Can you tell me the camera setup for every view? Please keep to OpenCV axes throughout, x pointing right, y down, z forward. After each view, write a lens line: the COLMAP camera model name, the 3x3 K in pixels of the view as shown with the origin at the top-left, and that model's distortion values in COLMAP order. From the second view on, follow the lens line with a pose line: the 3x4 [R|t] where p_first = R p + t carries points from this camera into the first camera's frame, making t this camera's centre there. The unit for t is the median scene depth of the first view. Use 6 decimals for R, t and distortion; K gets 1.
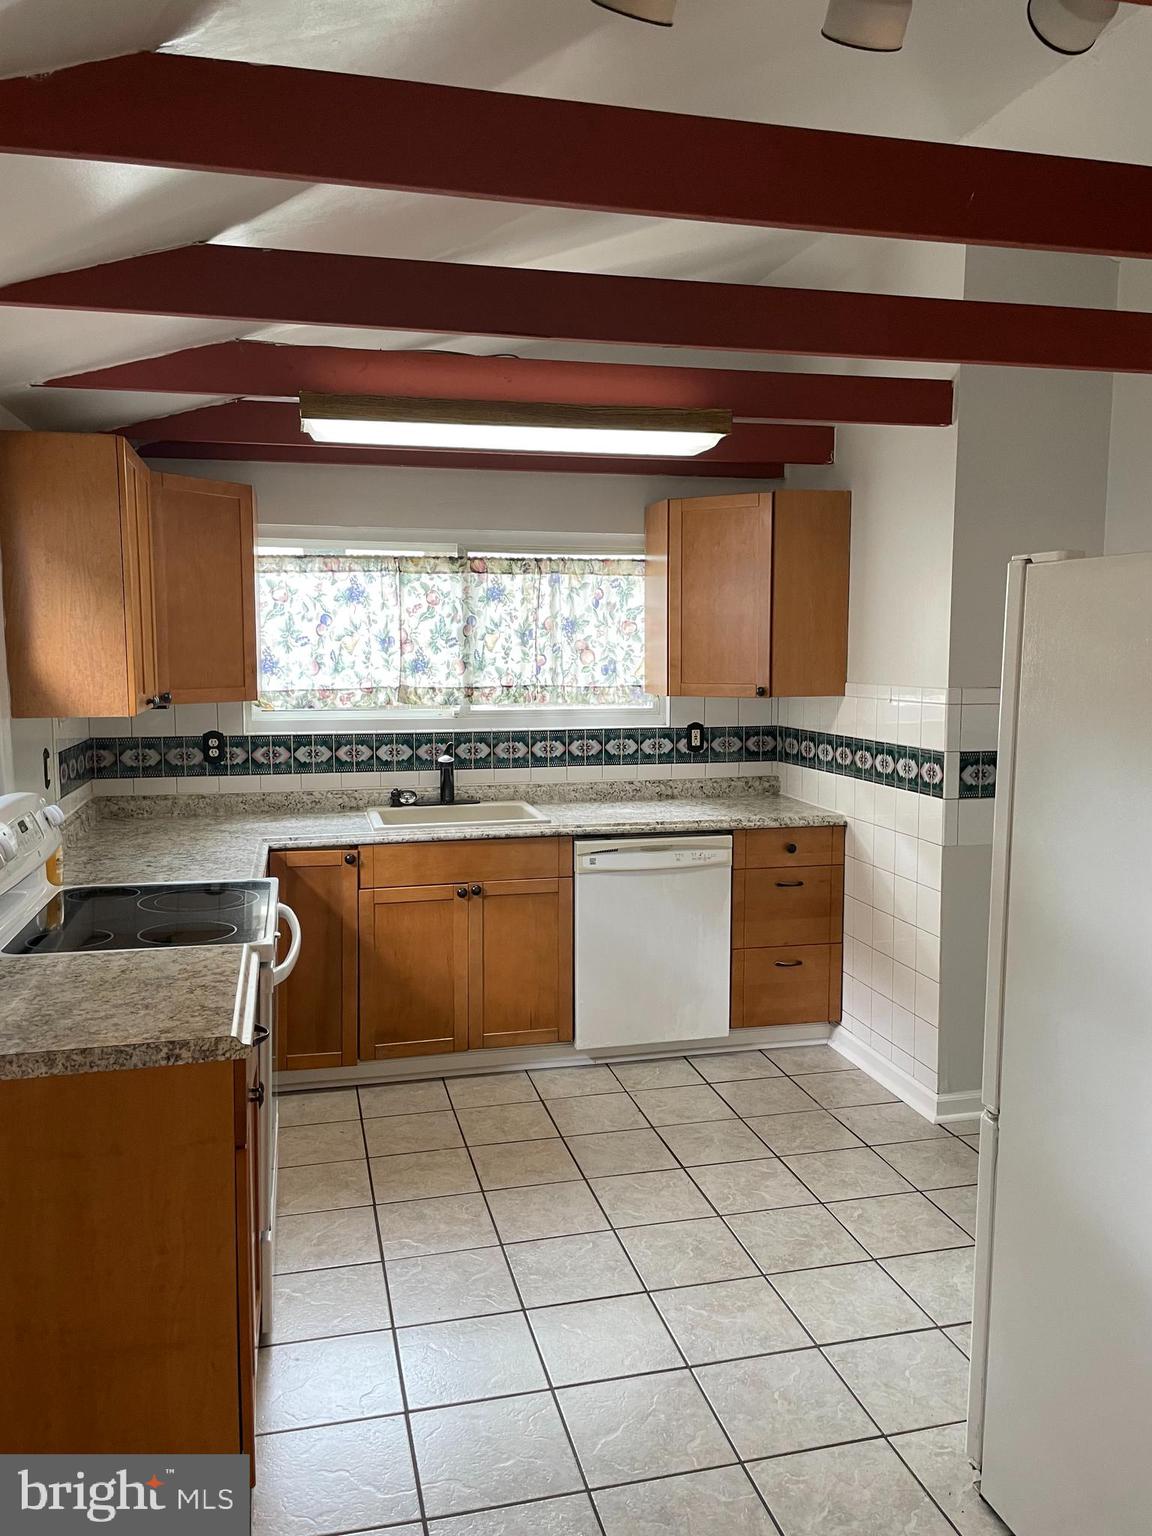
lens RADIAL K [[1027.6, 0, 575.0], [0, 1027.6, 733.6], [0, 0, 1]] dist [0.004765, -0.000058]
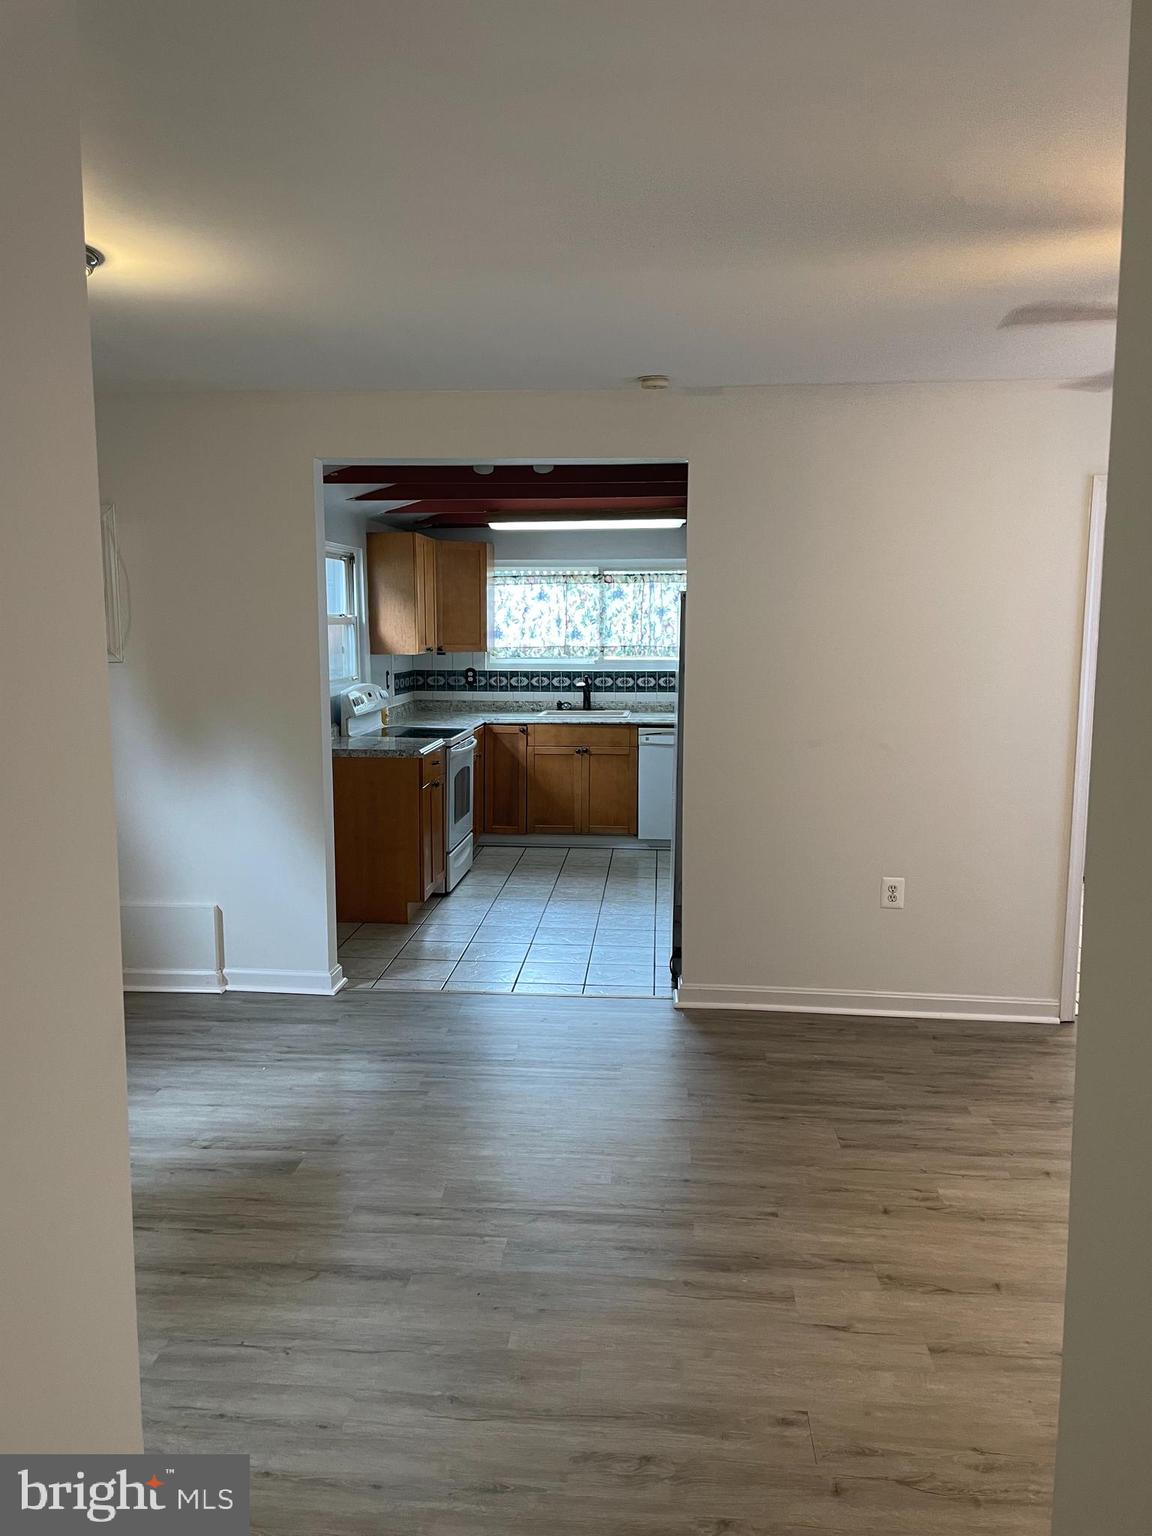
lens RADIAL K [[1027.6, 0, 575.0], [0, 1027.6, 733.6], [0, 0, 1]] dist [0.004765, -0.000058]
pose [[0.936904, 0.034024, -0.347928, 0.495687], [-0.027052, 0.999324, 0.024878, 0.065601], [0.348540, -0.013897, 0.937191, -0.725646]]
